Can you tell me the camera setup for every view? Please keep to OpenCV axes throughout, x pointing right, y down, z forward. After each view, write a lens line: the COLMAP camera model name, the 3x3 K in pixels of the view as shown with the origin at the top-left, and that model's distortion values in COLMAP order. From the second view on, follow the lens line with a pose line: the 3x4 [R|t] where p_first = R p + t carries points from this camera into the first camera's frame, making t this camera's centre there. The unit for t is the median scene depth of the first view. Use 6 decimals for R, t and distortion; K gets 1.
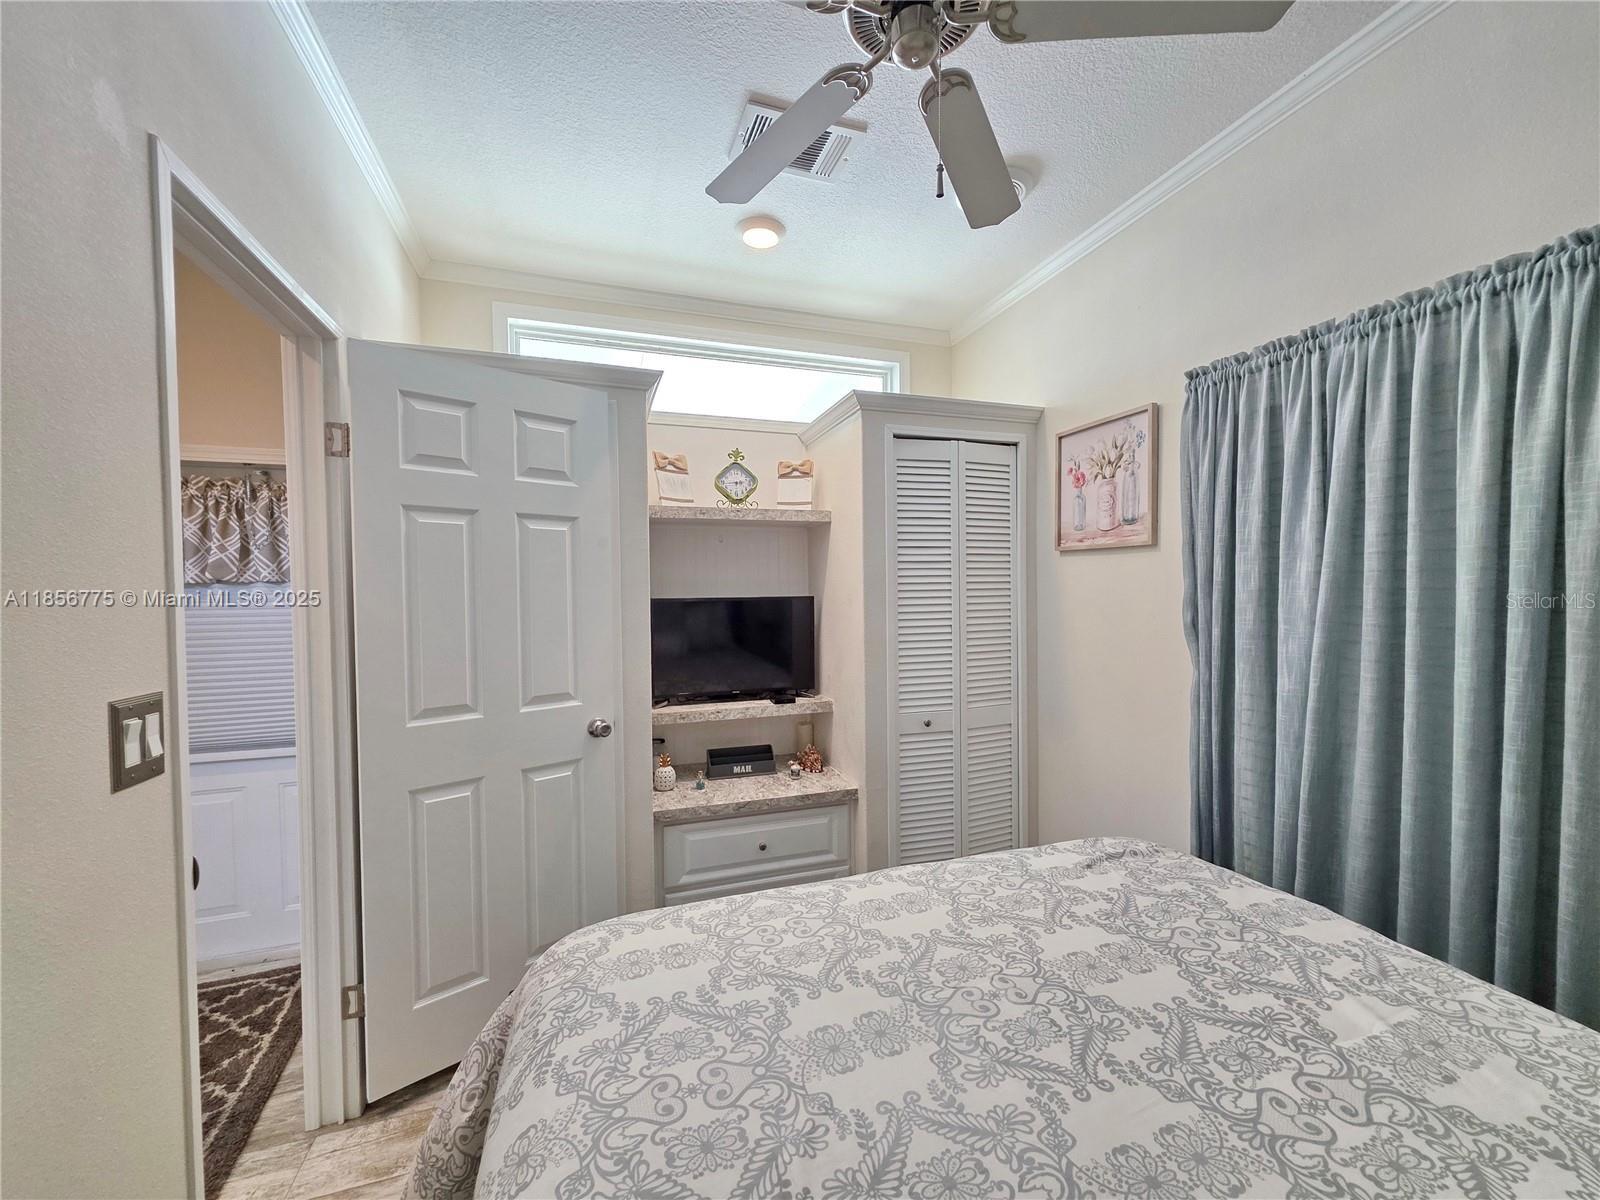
lens RADIAL K [[636.8, 0, 807.6], [0, 636.8, 606.3], [0, 0, 1]] dist [0.002880, -0.000383]
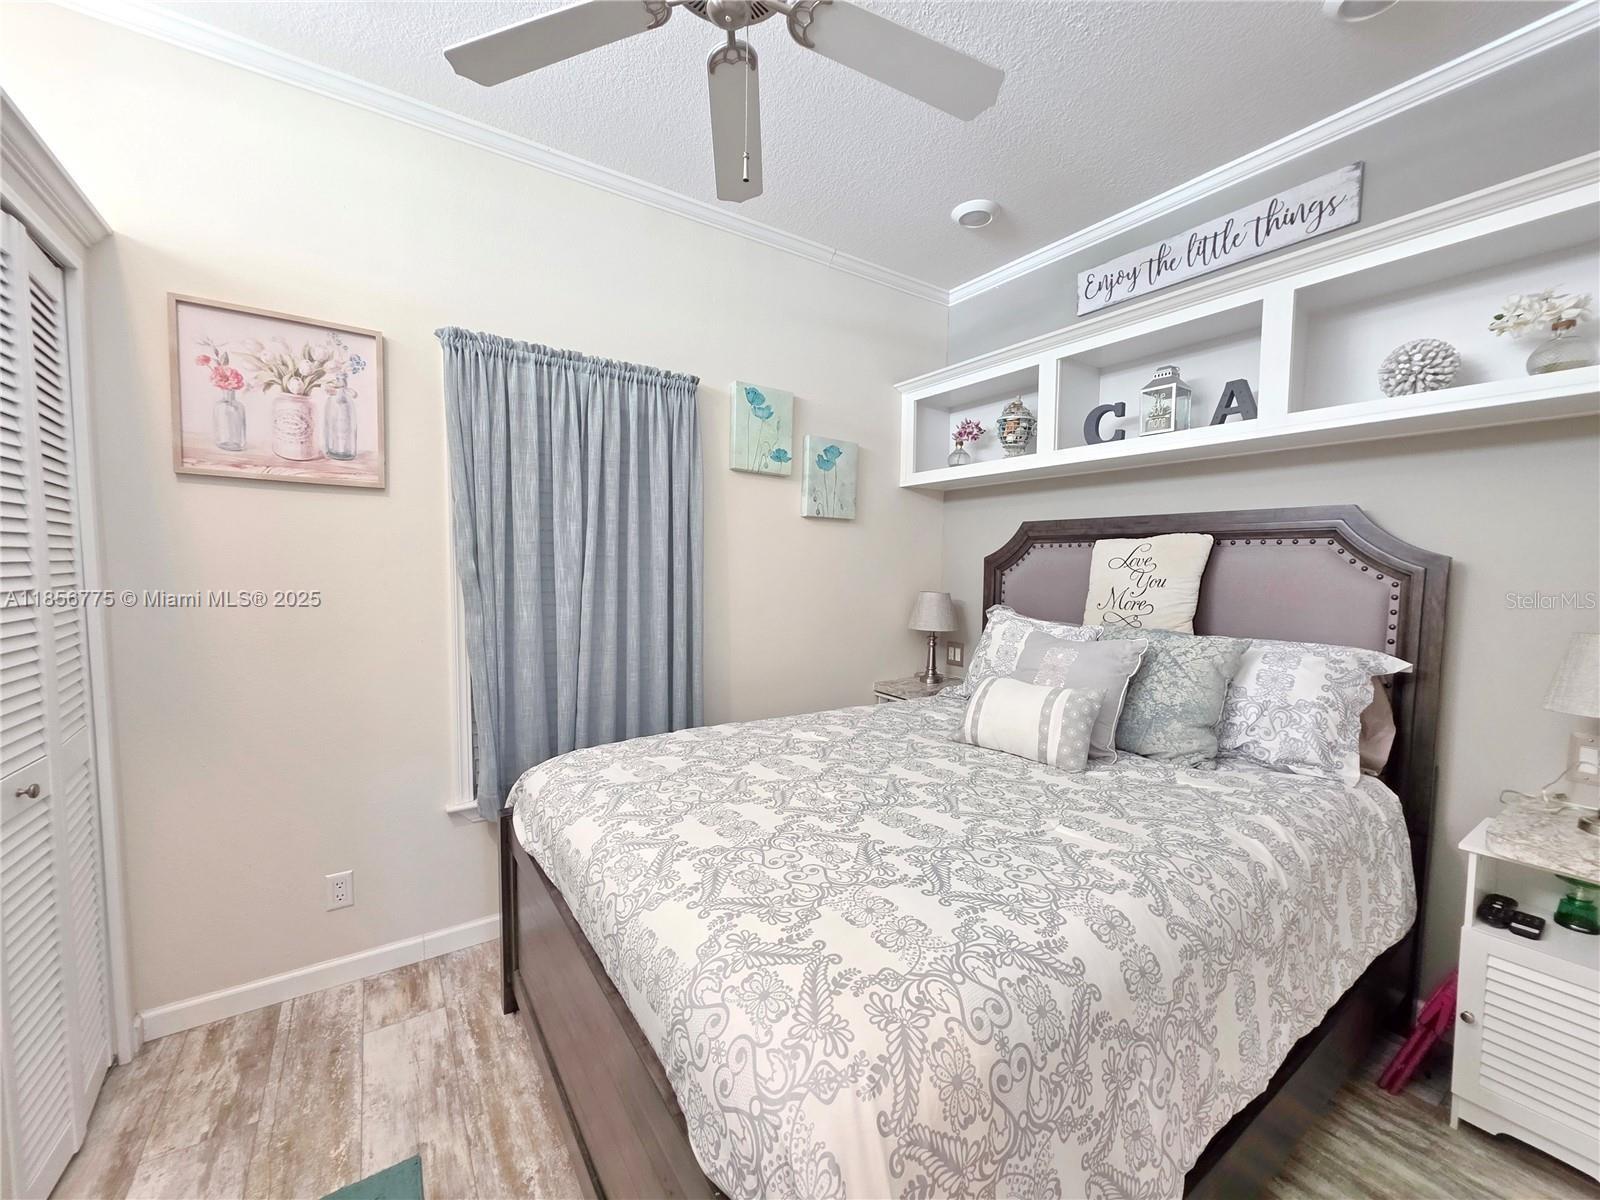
lens RADIAL K [[636.8, 0, 807.6], [0, 636.8, 606.3], [0, 0, 1]] dist [0.002880, -0.000383]
pose [[-0.267880, -0.057044, 0.961762, -0.676116], [0.015923, 0.997847, 0.063619, 0.031684], [-0.963321, 0.032357, -0.266395, 0.857305]]
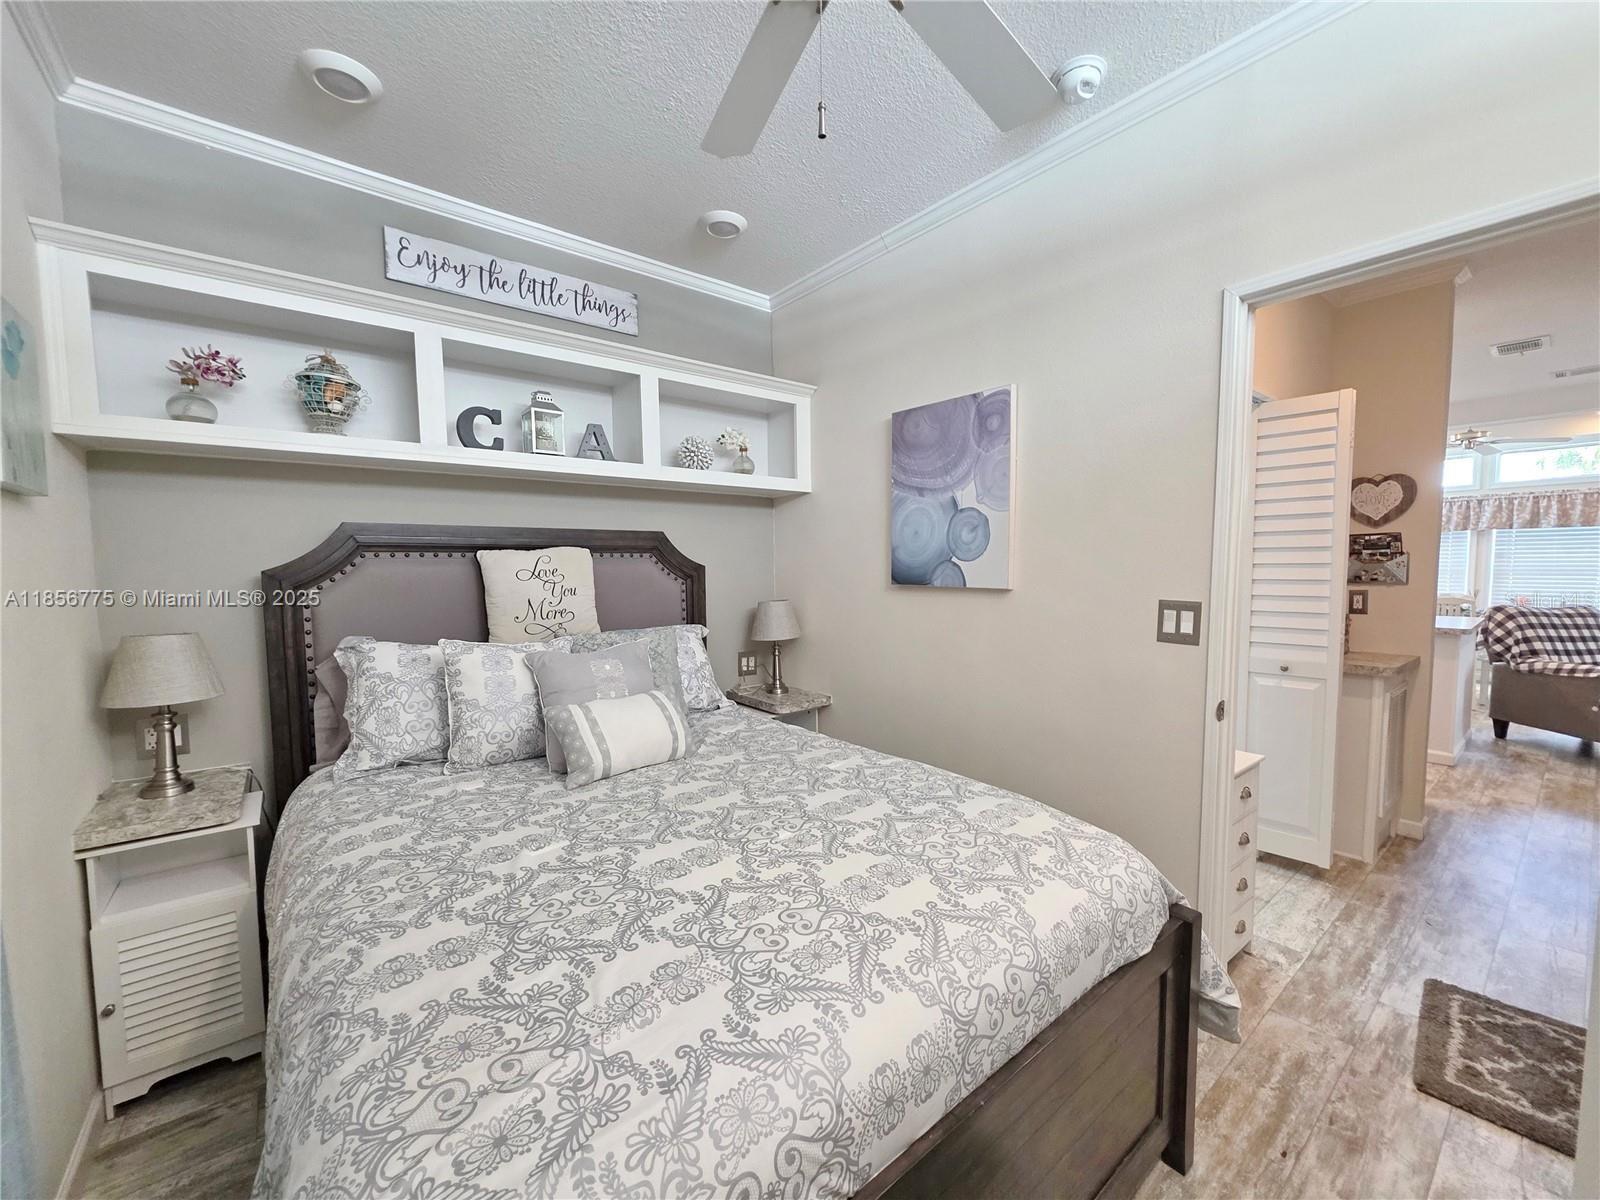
lens RADIAL K [[636.8, 0, 807.6], [0, 636.8, 606.3], [0, 0, 1]] dist [0.002880, -0.000383]
pose [[-0.940109, 0.042450, -0.338222, 0.406523], [0.009000, 0.994961, 0.099860, -0.029447], [0.340756, 0.090835, -0.935753, 1.367459]]
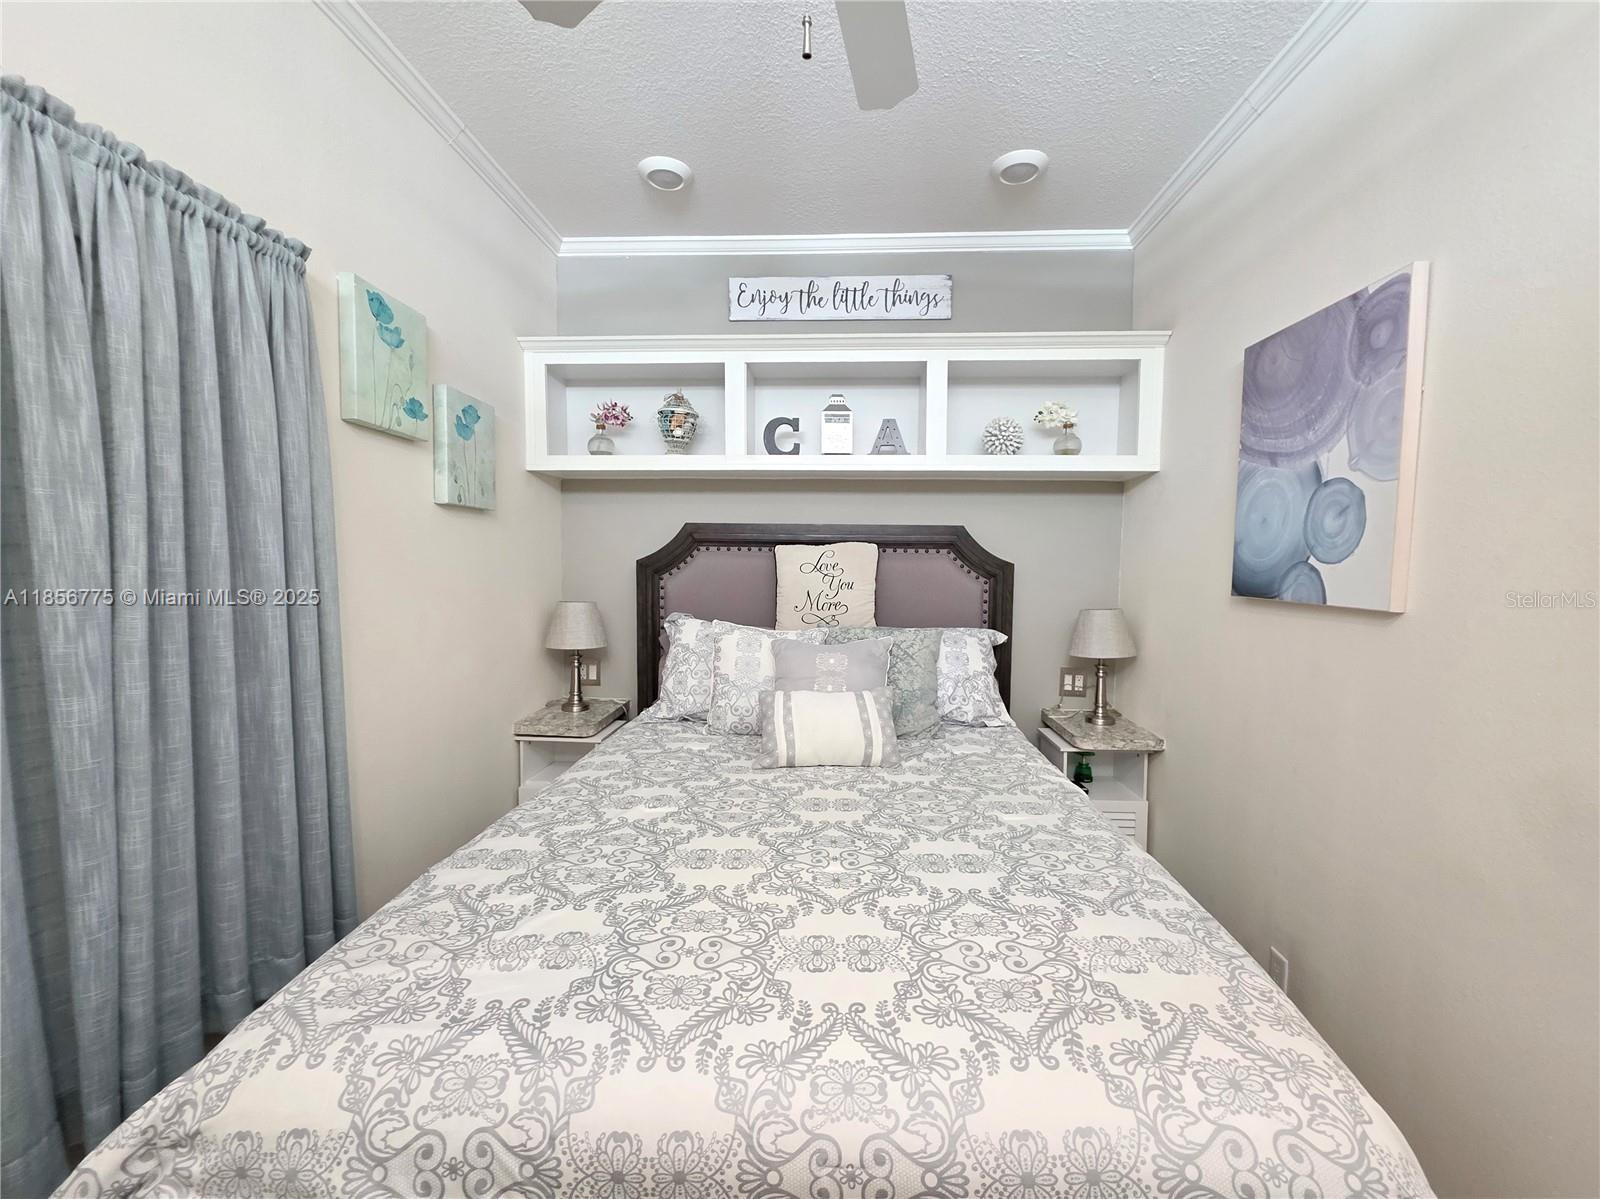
lens RADIAL K [[660.3, 0, 808.6], [0, 660.3, 604.8], [0, 0, 1]] dist [0.002987, -0.000498]
pose [[-0.926108, -0.024218, 0.376481, -0.089232], [0.010784, 0.995830, 0.090585, -0.018957], [-0.377105, 0.087952, -0.921985, 1.287347]]
